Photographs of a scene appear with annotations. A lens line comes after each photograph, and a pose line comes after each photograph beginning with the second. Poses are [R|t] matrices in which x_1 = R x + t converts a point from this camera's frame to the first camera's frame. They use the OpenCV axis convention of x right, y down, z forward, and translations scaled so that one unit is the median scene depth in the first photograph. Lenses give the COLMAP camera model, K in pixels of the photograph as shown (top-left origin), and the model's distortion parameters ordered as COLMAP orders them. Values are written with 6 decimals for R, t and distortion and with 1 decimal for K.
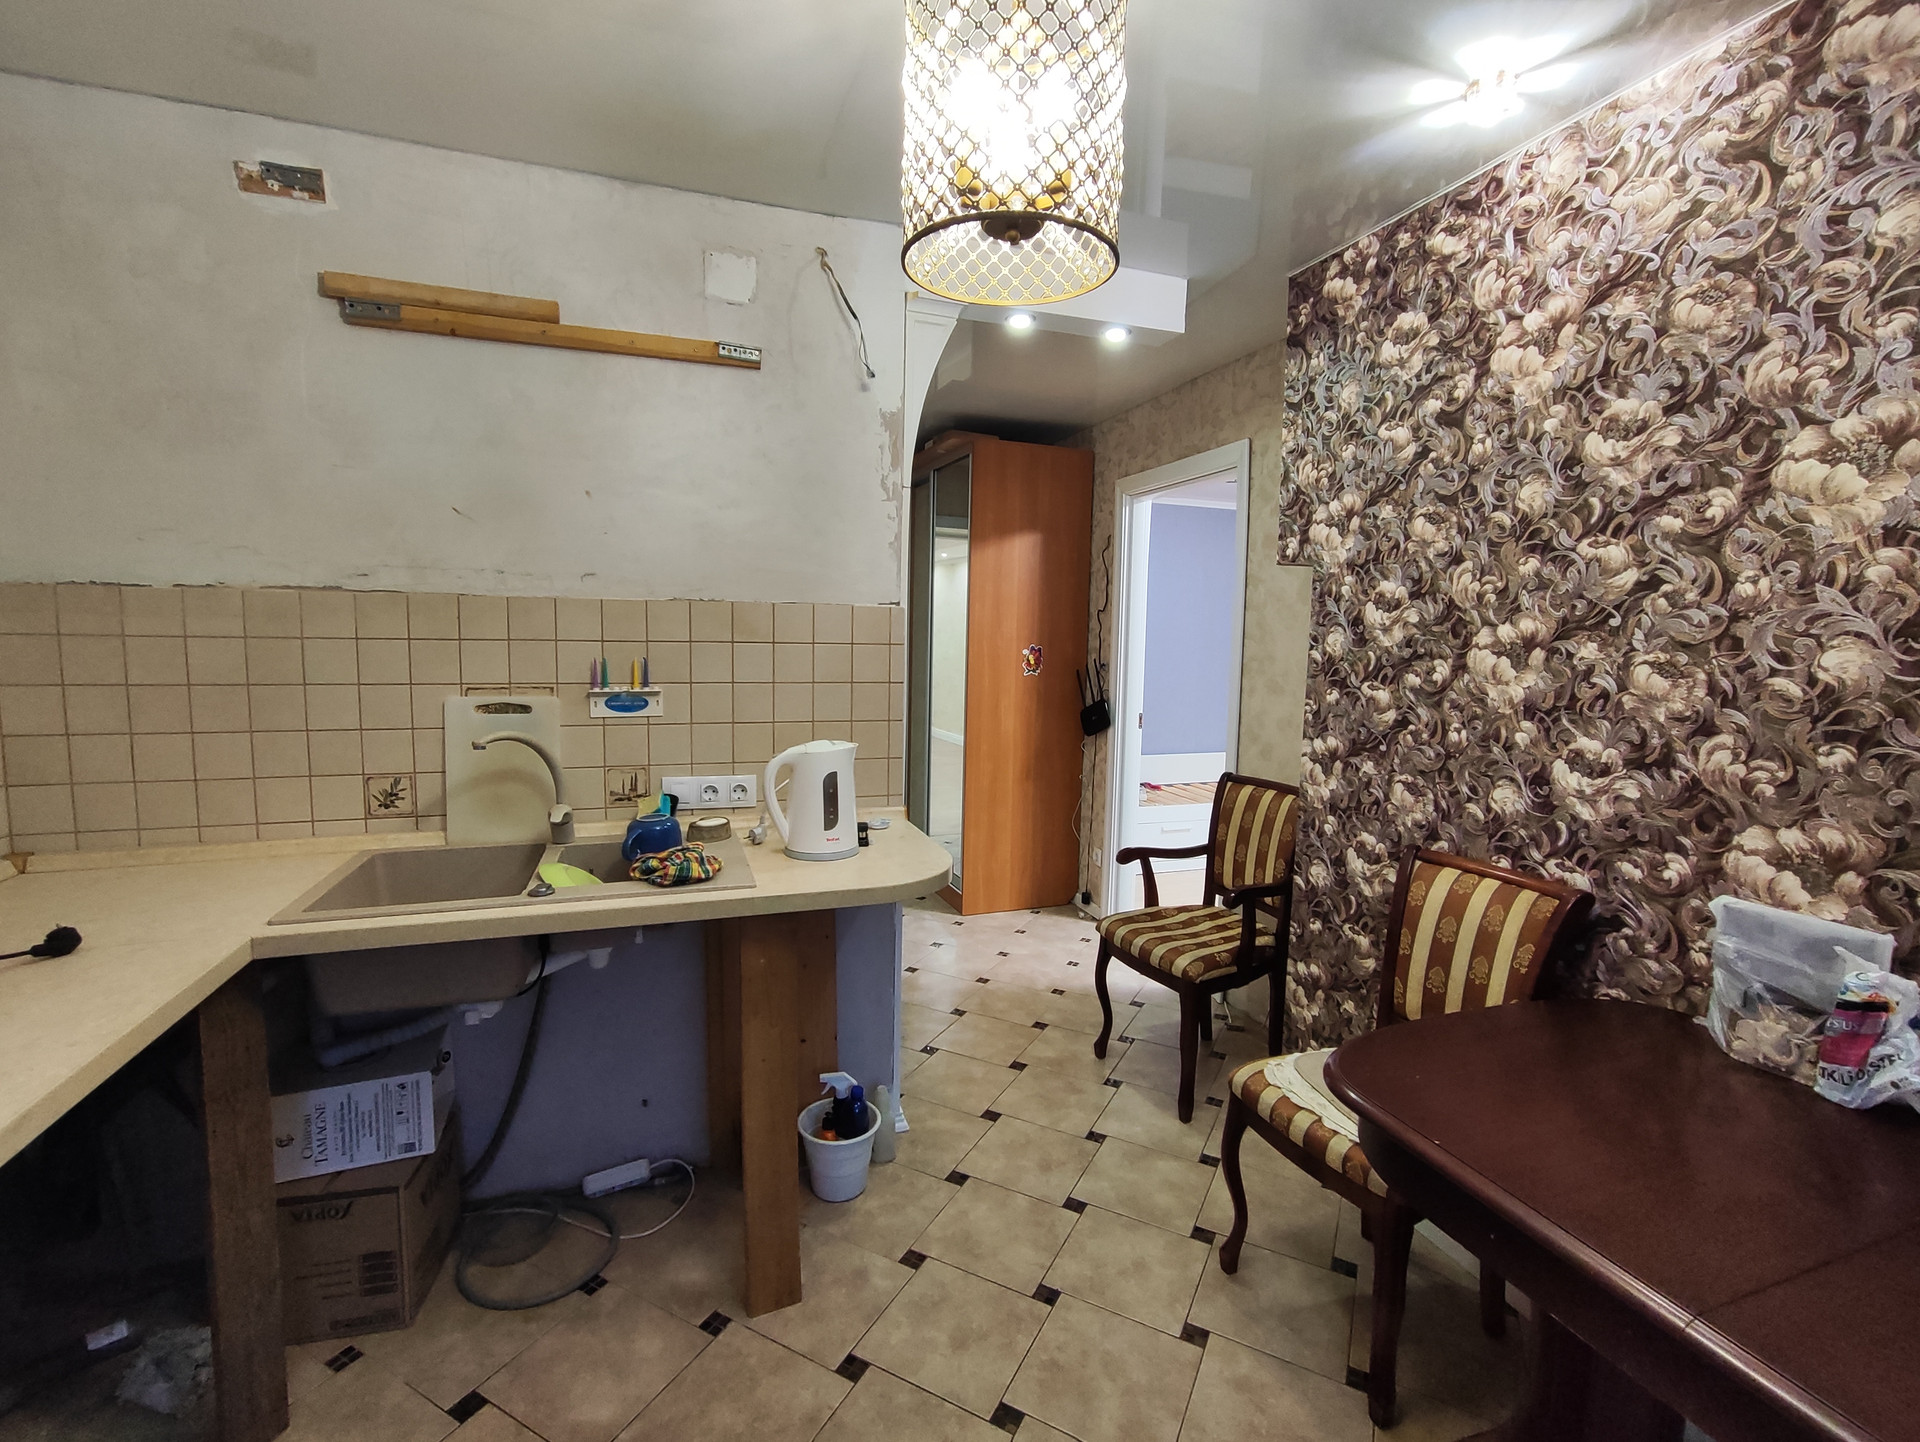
lens RADIAL K [[873.5, 0, 971.1], [0, 873.5, 721.8], [0, 0, 1]] dist [-0.007065, 0.005760]
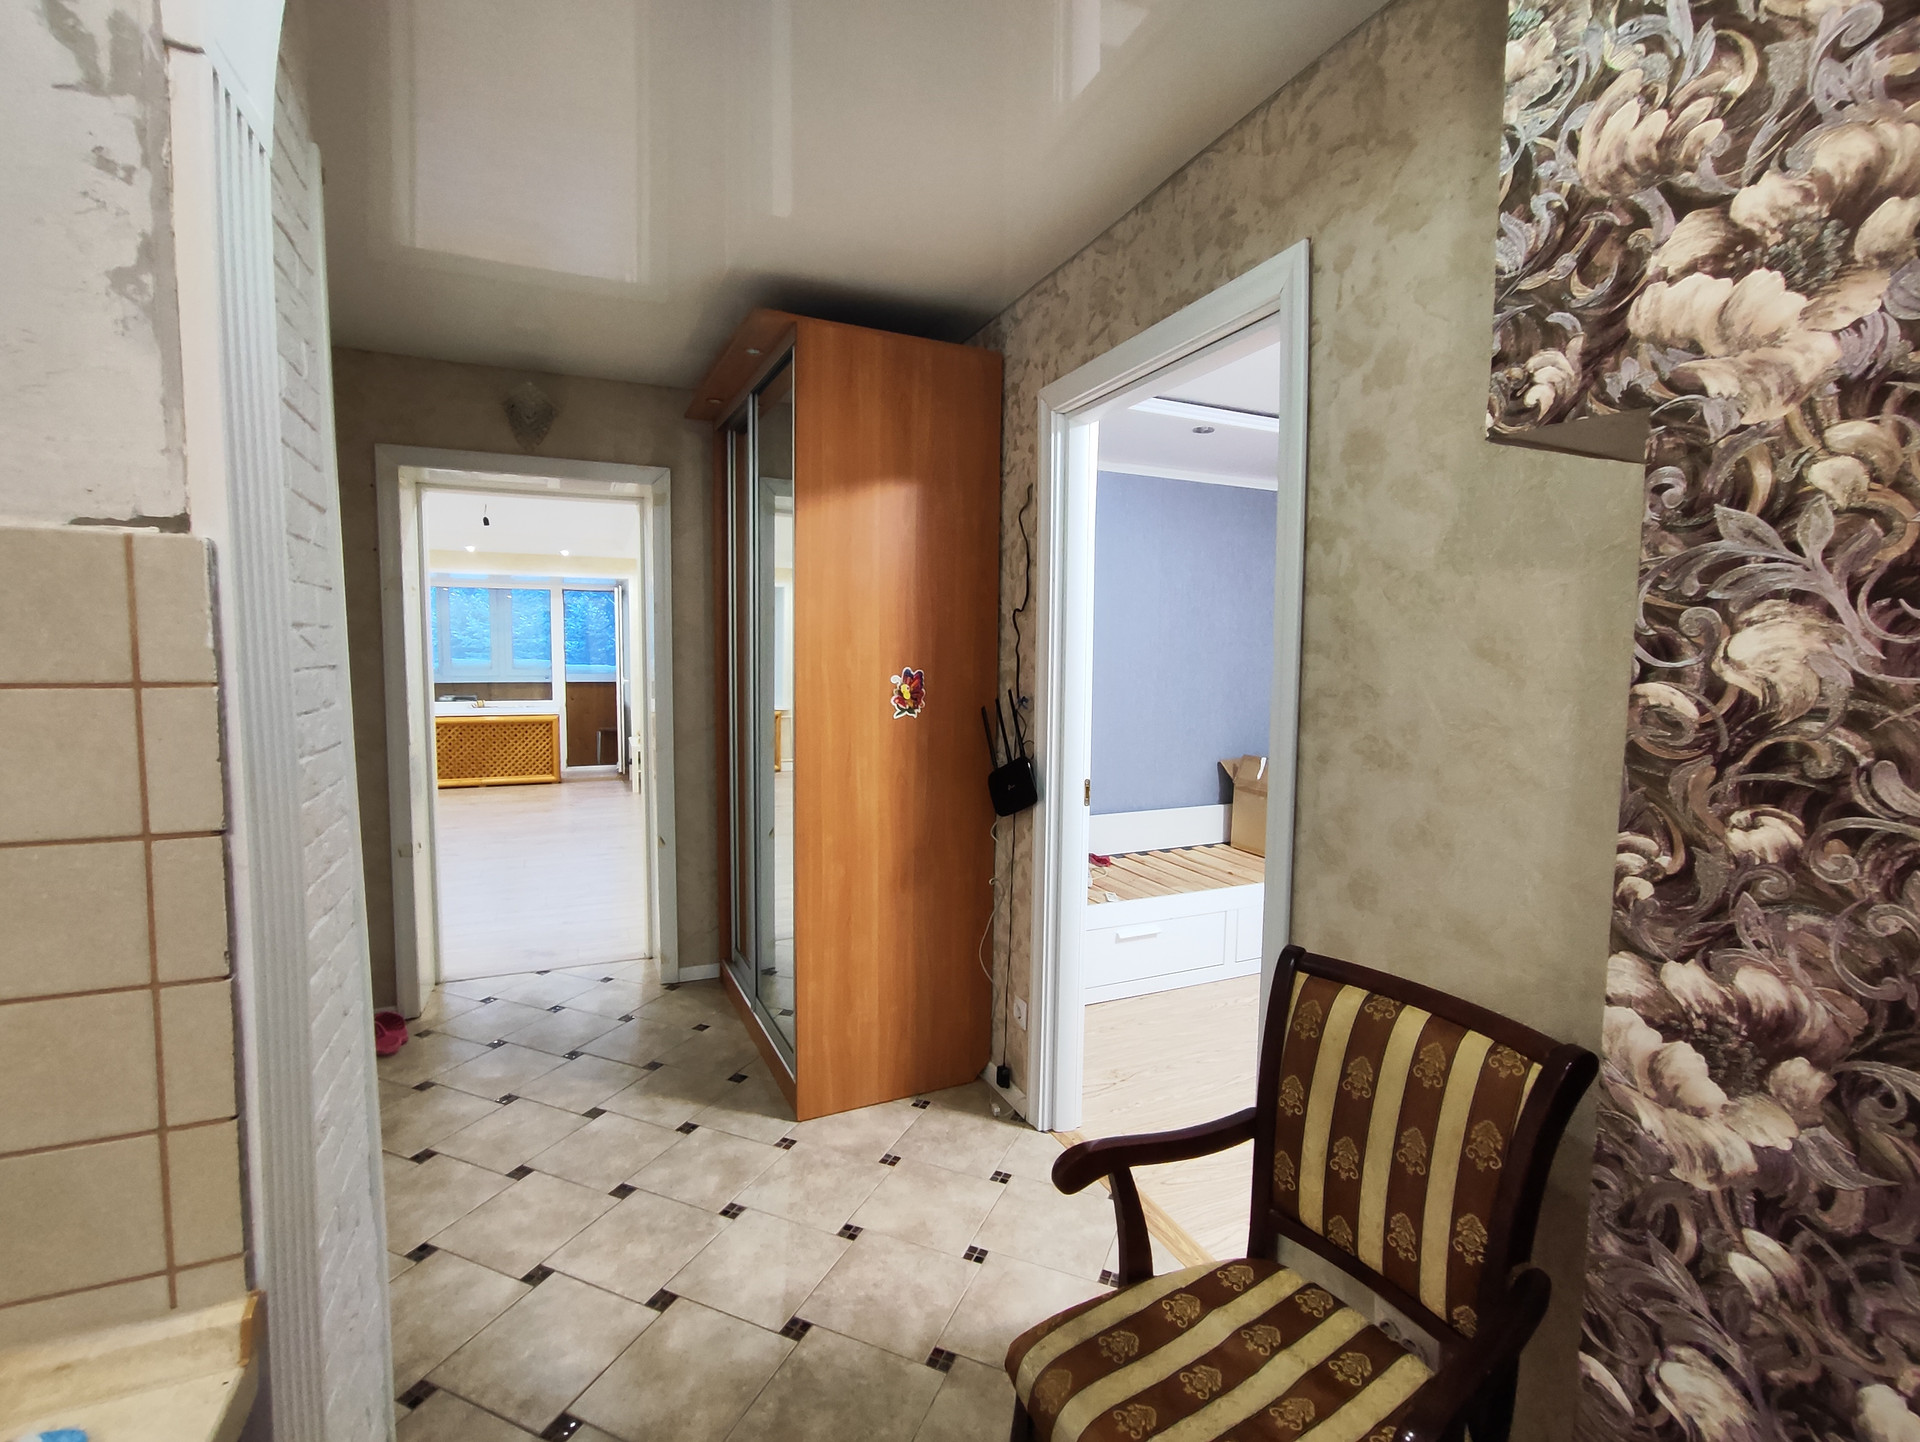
lens RADIAL K [[873.5, 0, 949.1], [0, 873.5, 722.5], [0, 0, 1]] dist [-0.007065, 0.005760]
pose [[0.998451, -0.015198, 0.053522, 0.084591], [0.016342, 0.999646, -0.020993, -0.046868], [-0.053184, 0.021836, 0.998346, 0.503904]]
